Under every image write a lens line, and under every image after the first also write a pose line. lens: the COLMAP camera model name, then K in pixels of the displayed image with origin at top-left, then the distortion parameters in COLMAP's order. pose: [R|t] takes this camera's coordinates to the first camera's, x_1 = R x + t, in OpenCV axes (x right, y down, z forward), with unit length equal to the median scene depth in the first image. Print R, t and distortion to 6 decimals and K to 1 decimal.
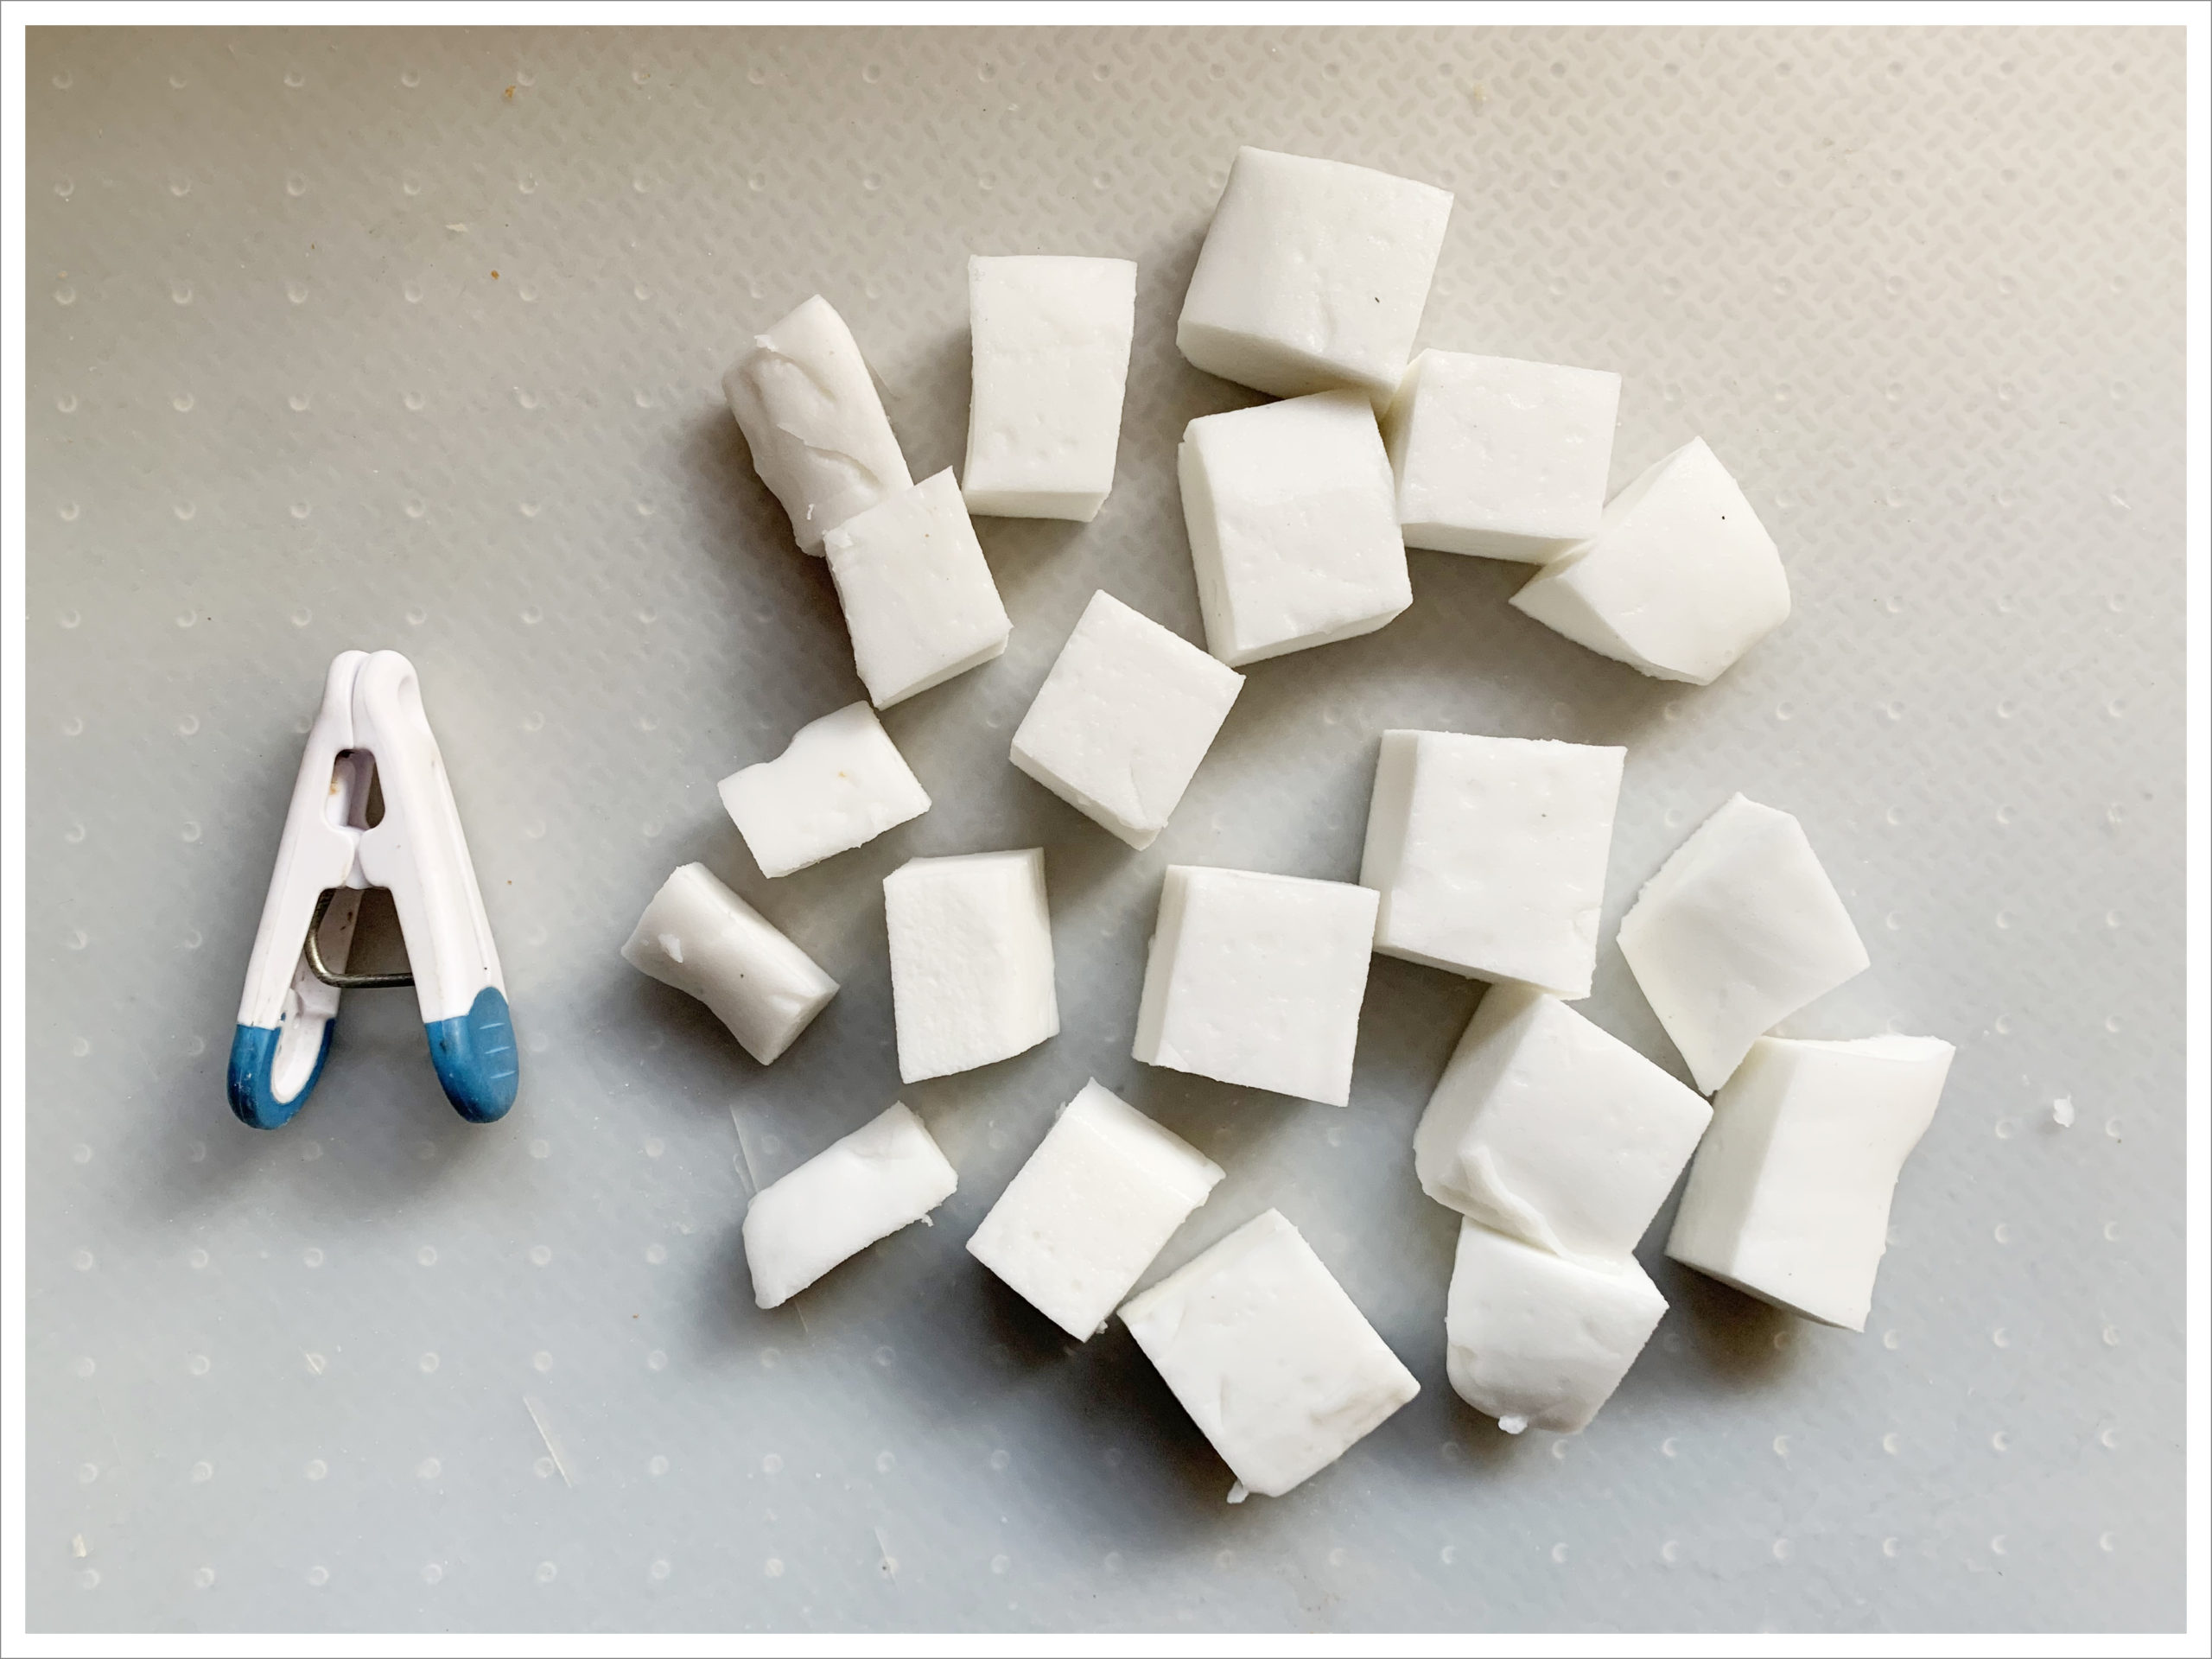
lens RADIAL K [[1675.1, 0, 998.1], [0, 1675.1, 853.5], [0, 0, 1]] dist [-0.065551, 0.028038]
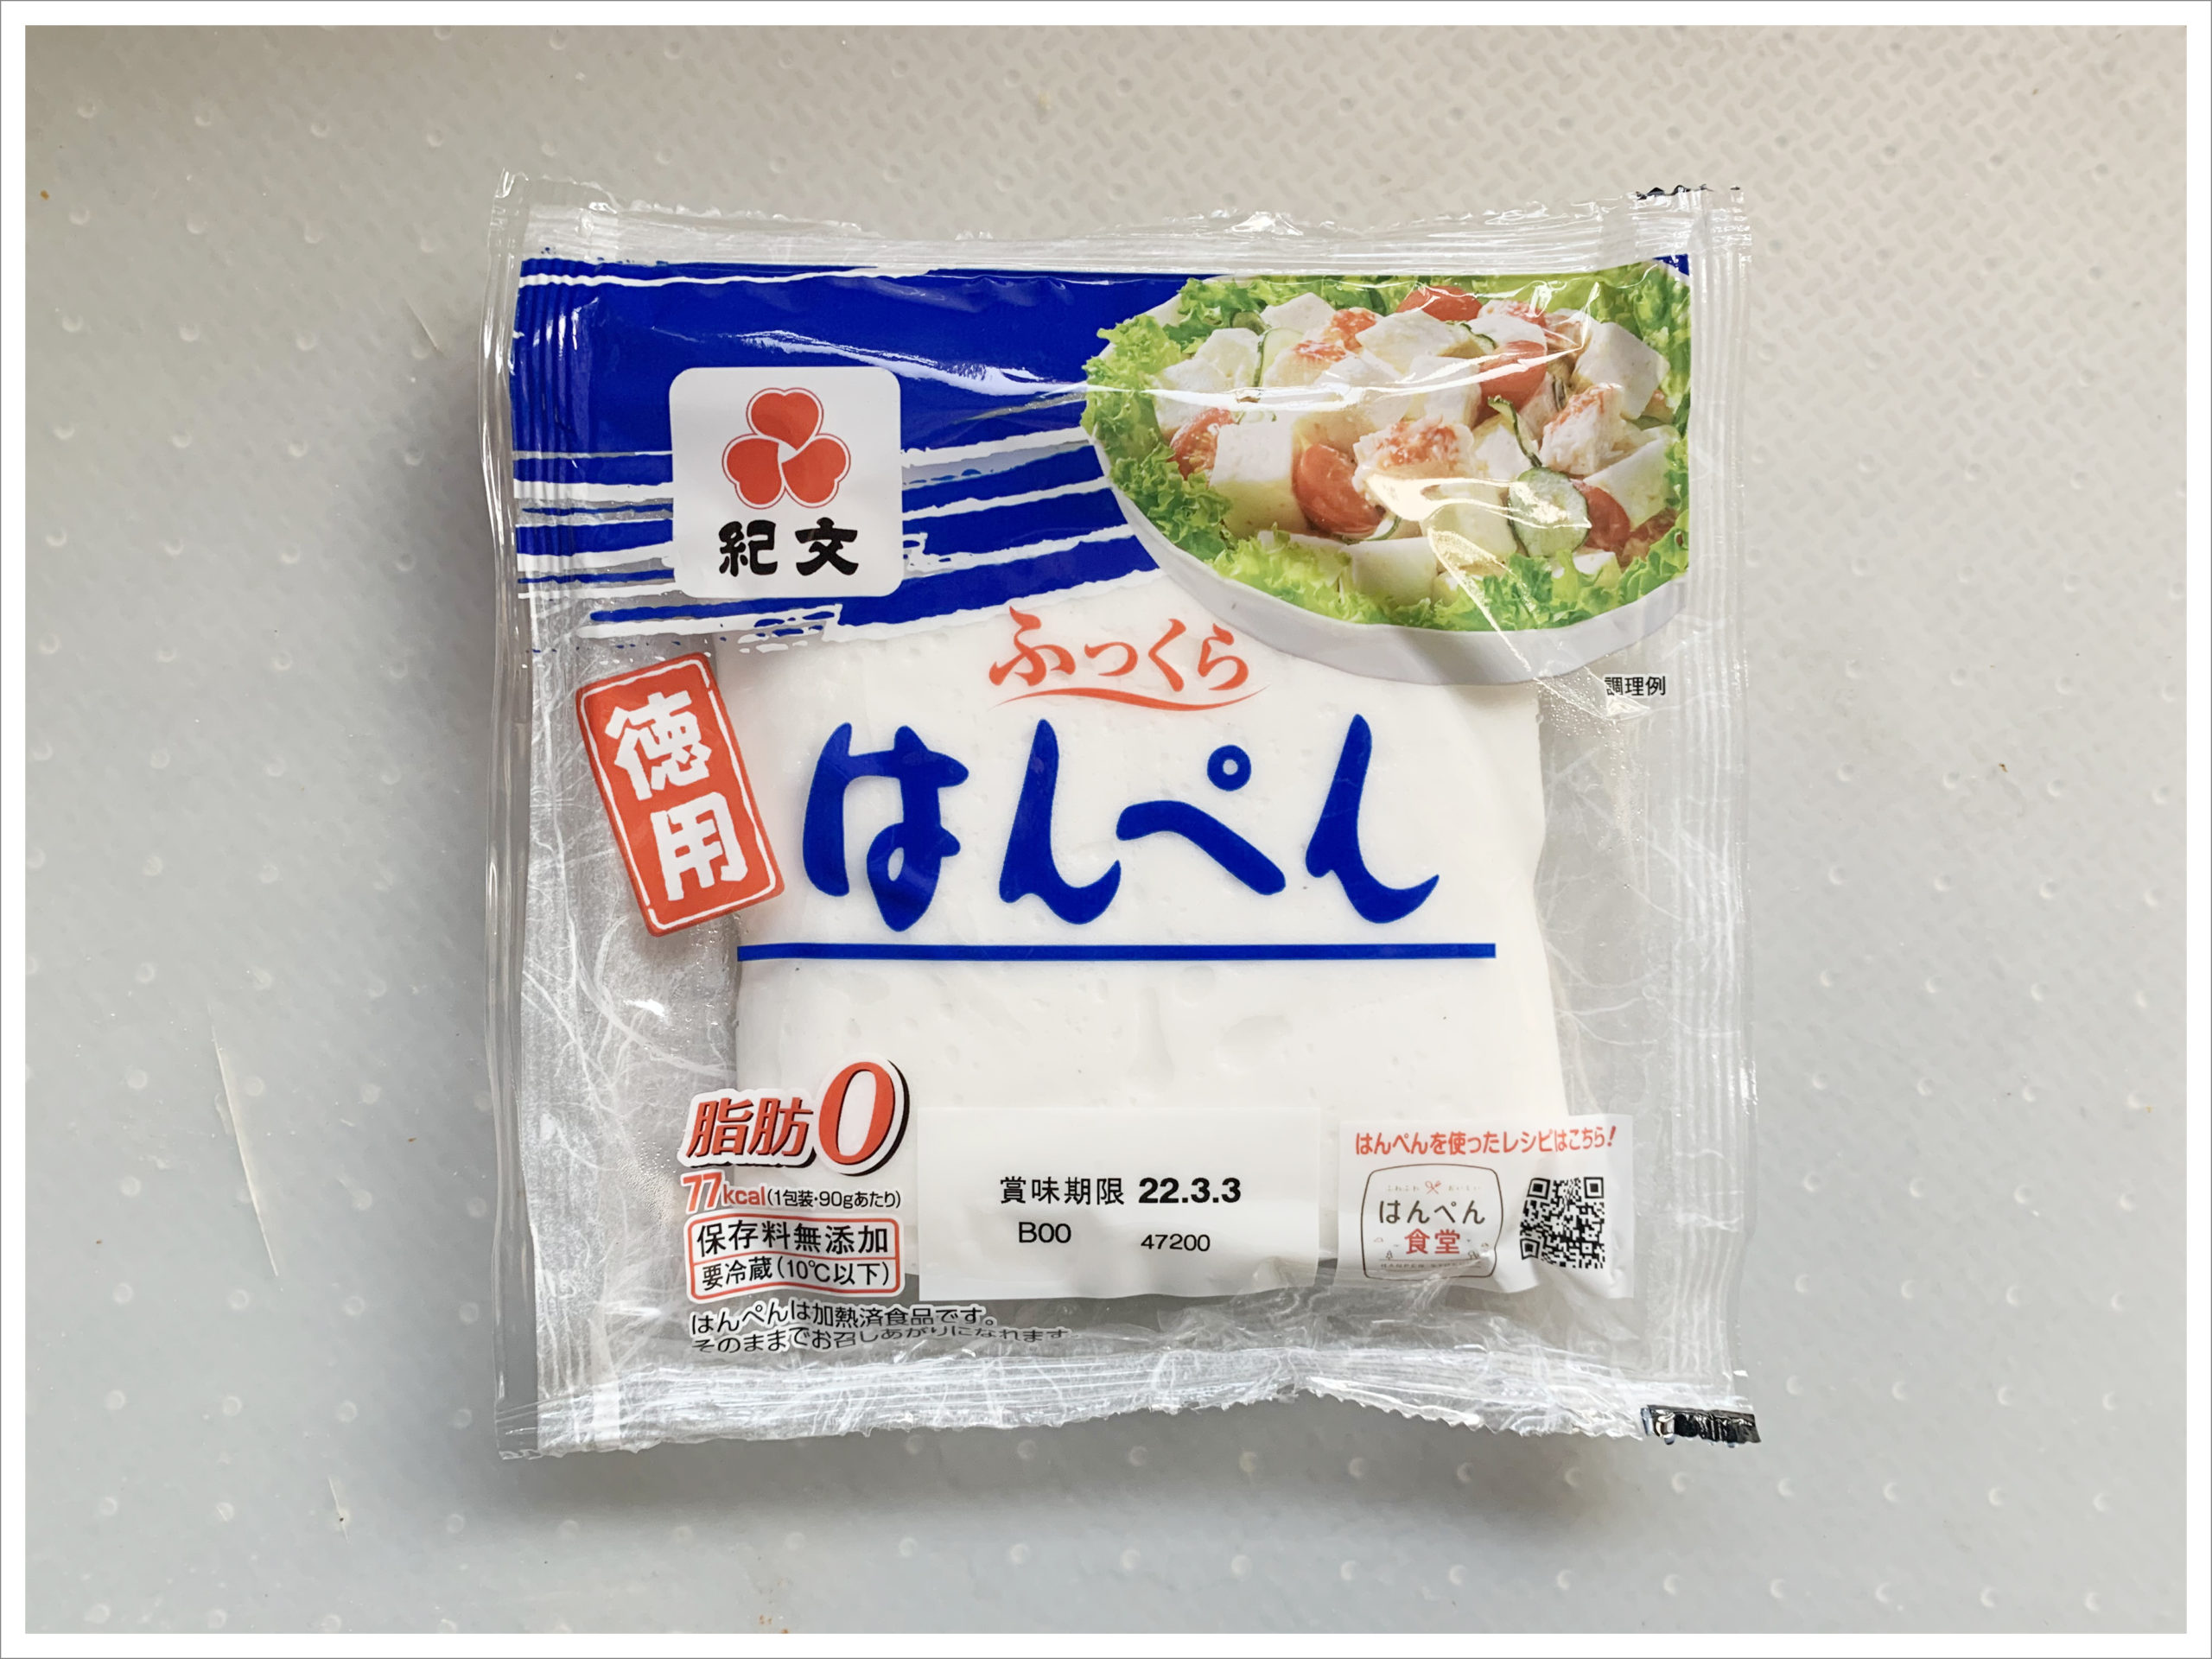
lens RADIAL K [[1675.1, 0, 1107.0], [0, 1675.1, 830.5], [0, 0, 1]] dist [-0.065551, 0.028038]
pose [[0.995426, 0.078692, 0.054181, 0.310145], [-0.078037, 0.996851, -0.014096, -0.003791], [-0.055120, 0.009803, 0.998432, -0.013354]]
